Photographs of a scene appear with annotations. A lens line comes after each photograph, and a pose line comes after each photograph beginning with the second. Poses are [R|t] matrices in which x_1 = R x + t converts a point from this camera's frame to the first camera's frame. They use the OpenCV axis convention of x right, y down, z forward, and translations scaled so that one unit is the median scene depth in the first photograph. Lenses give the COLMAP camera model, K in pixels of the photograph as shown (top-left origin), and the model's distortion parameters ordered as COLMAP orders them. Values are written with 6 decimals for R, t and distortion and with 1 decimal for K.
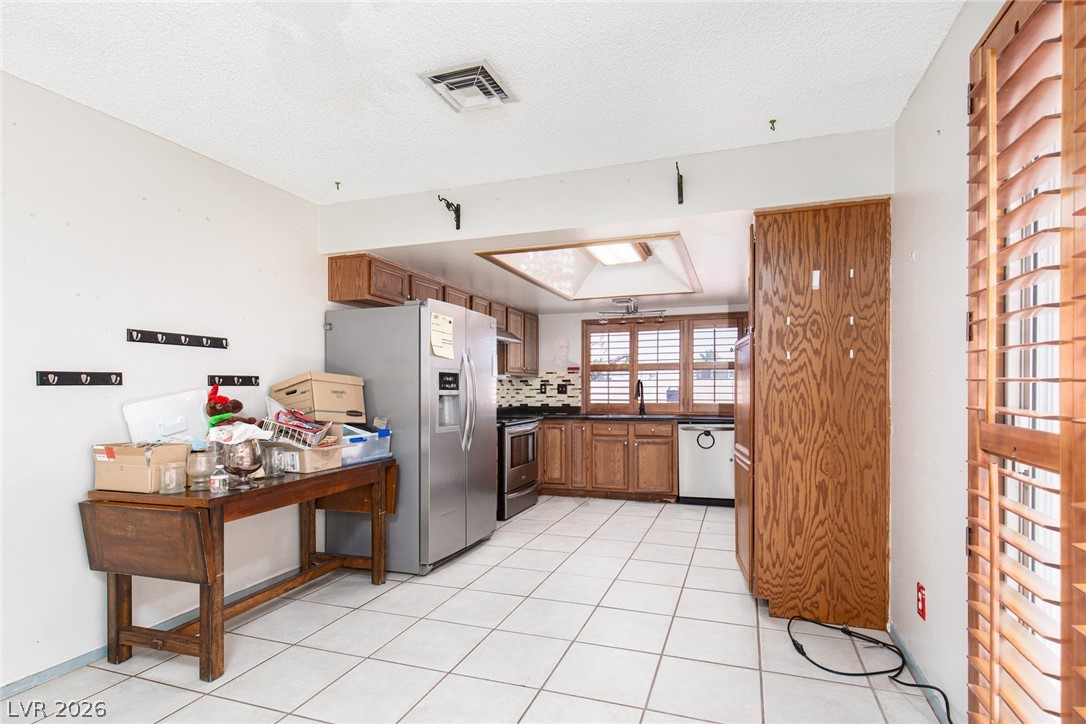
lens RADIAL K [[496.6, 0, 559.5], [0, 496.6, 391.7], [0, 0, 1]] dist [0.002286, -0.000508]
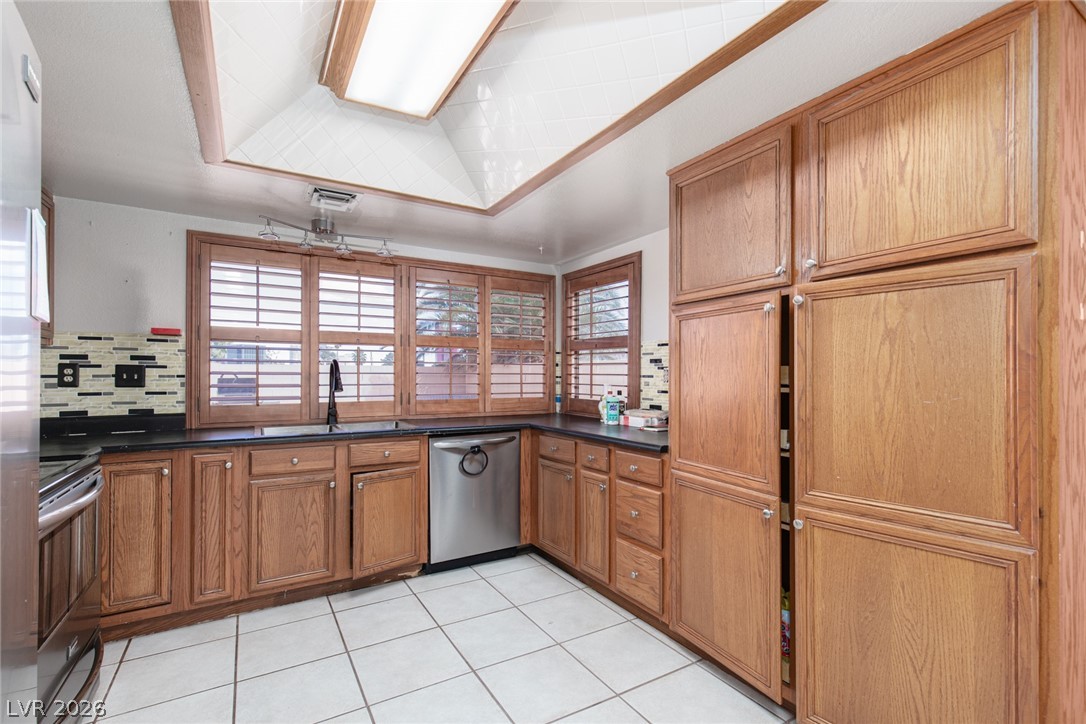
lens RADIAL K [[496.6, 0, 534.4], [0, 496.6, 369.7], [0, 0, 1]] dist [0.002286, -0.000508]
pose [[0.640043, 0.016833, 0.768155, -0.116873], [-0.001145, 0.999780, -0.020954, -0.002439], [-0.768338, 0.012532, 0.639921, 0.490450]]
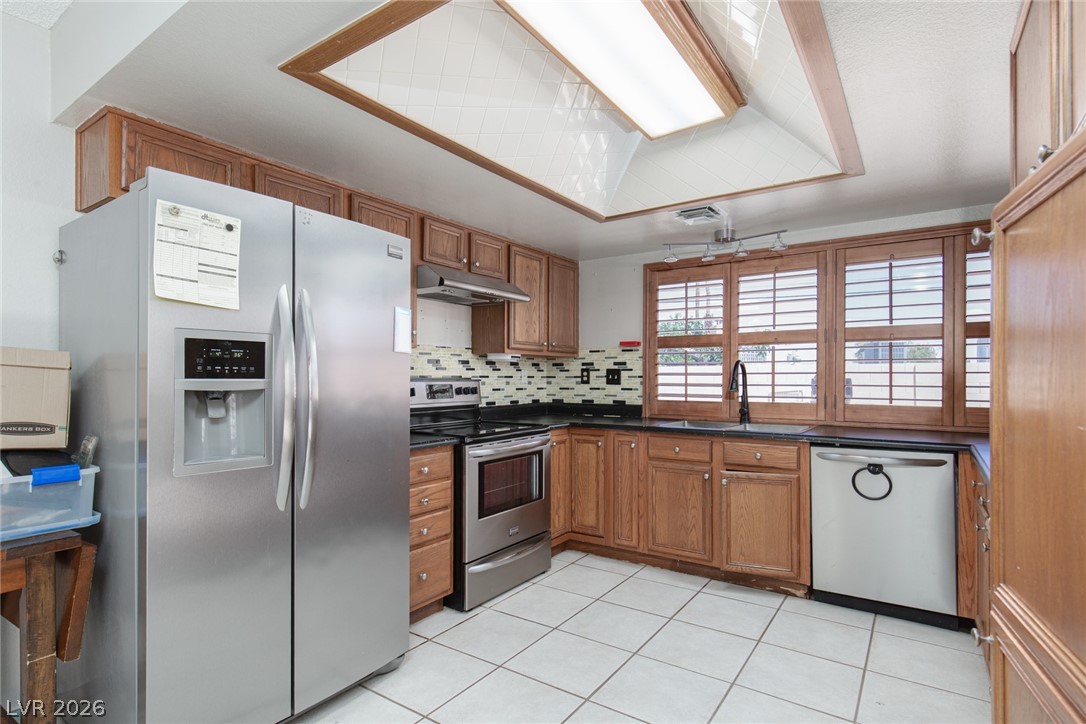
lens RADIAL K [[540.3, 0, 539.8], [0, 540.3, 372.2], [0, 0, 1]] dist [0.006837, 0.000651]
pose [[0.965184, 0.002246, -0.261562, 0.105467], [-0.005393, 0.999921, -0.011315, -0.003106], [0.261516, 0.012332, 0.965120, 0.355236]]
